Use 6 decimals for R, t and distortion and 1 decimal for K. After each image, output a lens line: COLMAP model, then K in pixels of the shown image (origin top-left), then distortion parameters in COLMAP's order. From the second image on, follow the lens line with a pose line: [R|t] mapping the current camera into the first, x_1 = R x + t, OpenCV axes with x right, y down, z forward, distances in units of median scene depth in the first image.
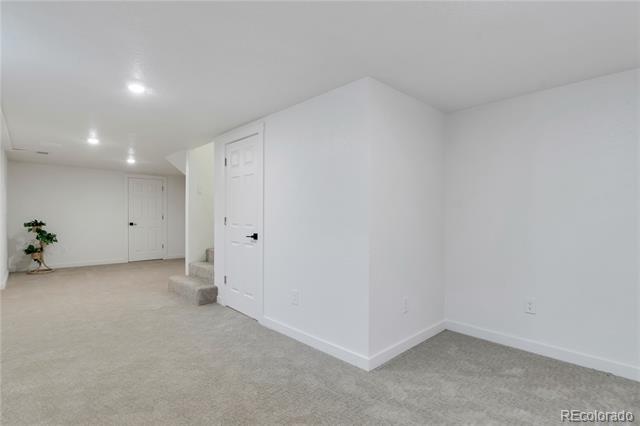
lens RADIAL K [[321.9, 0, 326.2], [0, 321.9, 213.4], [0, 0, 1]] dist [0.017214, 0.000487]
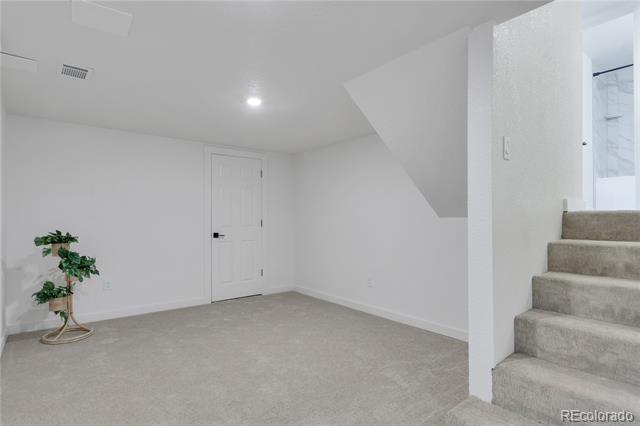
lens RADIAL K [[321.9, 0, 315.5], [0, 321.9, 213.4], [0, 0, 1]] dist [0.017214, 0.000487]
pose [[0.998480, -0.006769, -0.054691, -0.469312], [0.006387, 0.999954, -0.007147, -0.000174], [0.054737, 0.006787, 0.998478, 0.524831]]
